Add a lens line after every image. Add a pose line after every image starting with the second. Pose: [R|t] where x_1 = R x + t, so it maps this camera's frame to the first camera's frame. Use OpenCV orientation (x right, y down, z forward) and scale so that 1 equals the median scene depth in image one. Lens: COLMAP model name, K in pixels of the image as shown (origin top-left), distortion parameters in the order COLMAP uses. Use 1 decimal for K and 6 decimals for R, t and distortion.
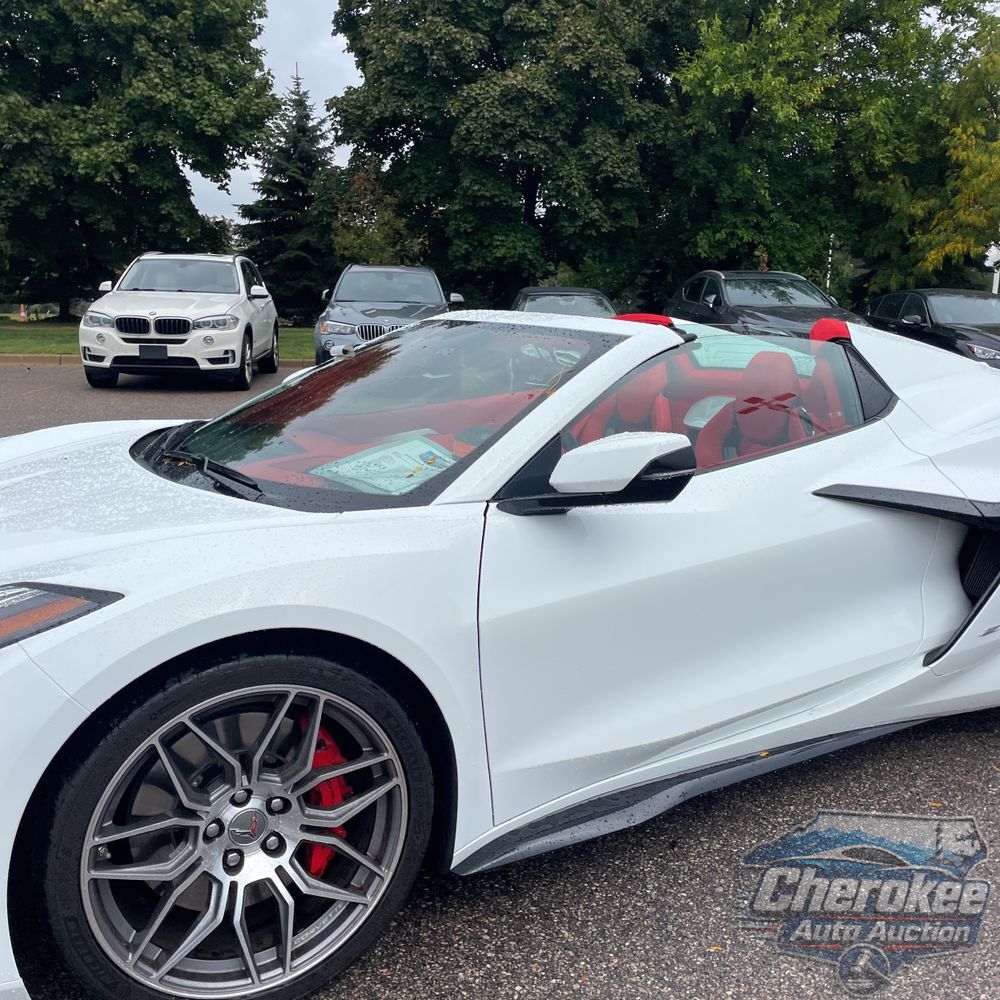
lens RADIAL K [[1020.4, 0, 499.3], [0, 1020.4, 527.3], [0, 0, 1]] dist [0.015530, 0.000000]
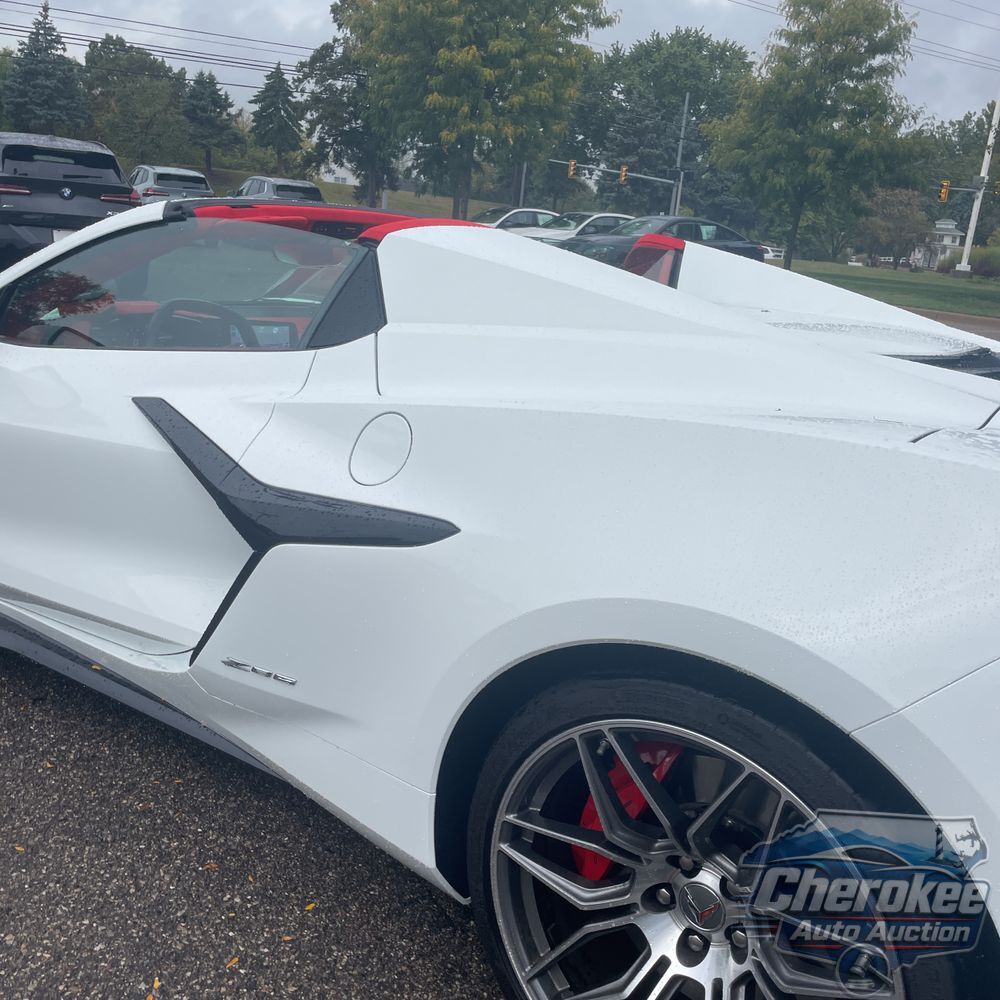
lens RADIAL K [[1020.4, 0, 481.2], [0, 1020.4, 526.2], [0, 0, 1]] dist [0.015530, 0.000000]
pose [[0.395821, 0.270434, -0.877605, 0.135503], [-0.257090, 0.950075, 0.176812, -0.017963], [0.881607, 0.155638, 0.445586, 0.100016]]
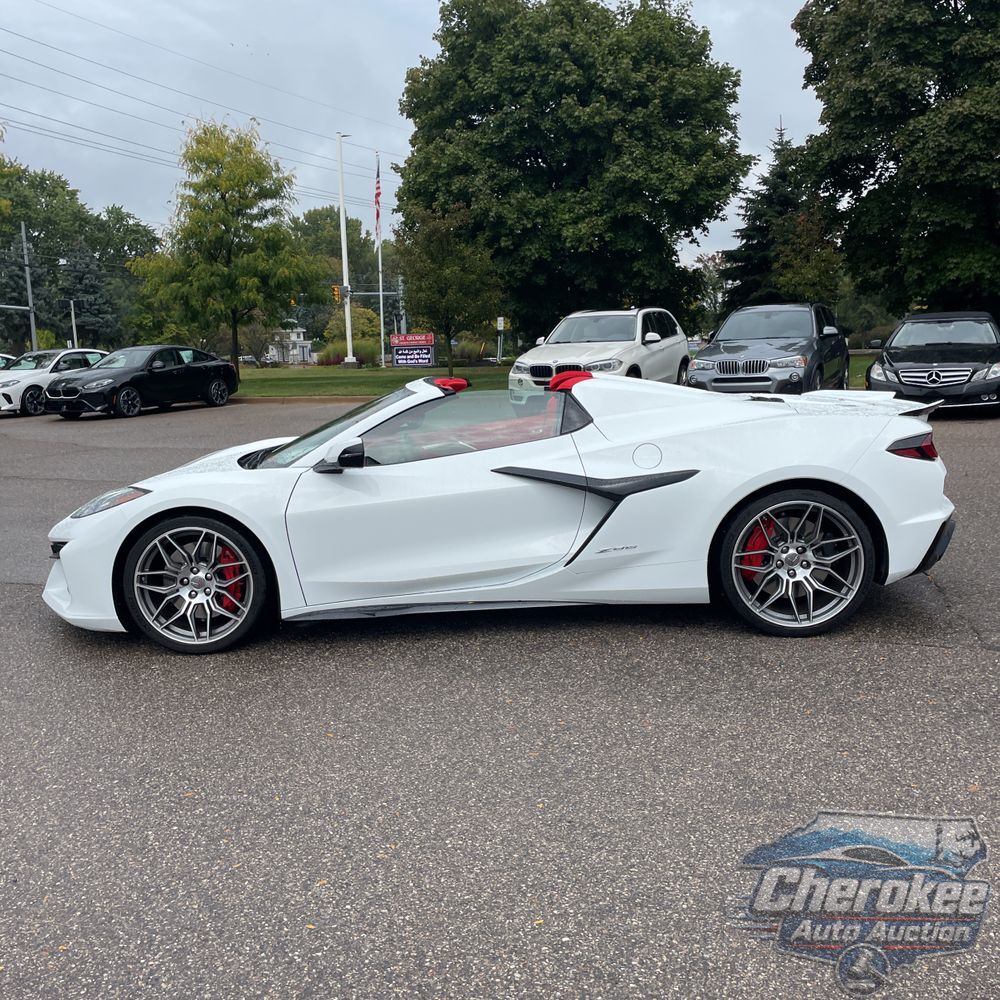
lens RADIAL K [[1020.4, 0, 493.7], [0, 1020.4, 503.9], [0, 0, 1]] dist [0.015530, 0.000000]
pose [[0.855167, 0.026639, -0.517667, 0.149683], [-0.051777, 0.998074, -0.034174, 0.011014], [0.515760, 0.056028, 0.854899, -0.076268]]
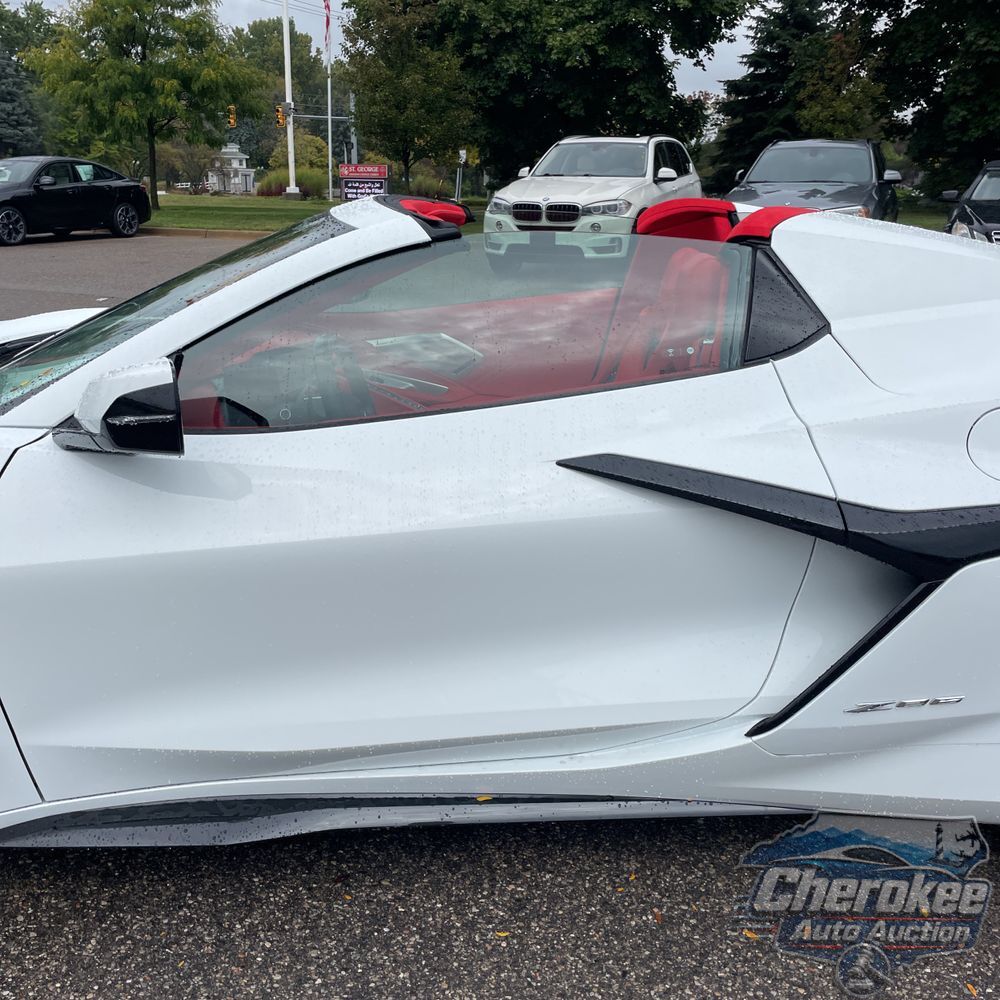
lens RADIAL K [[1020.4, 0, 491.3], [0, 1020.4, 504.8], [0, 0, 1]] dist [0.015530, 0.000000]
pose [[0.876384, 0.131997, -0.463172, 0.066817], [-0.091257, 0.989799, 0.109406, -0.008695], [0.472889, -0.053614, 0.879489, 0.040151]]
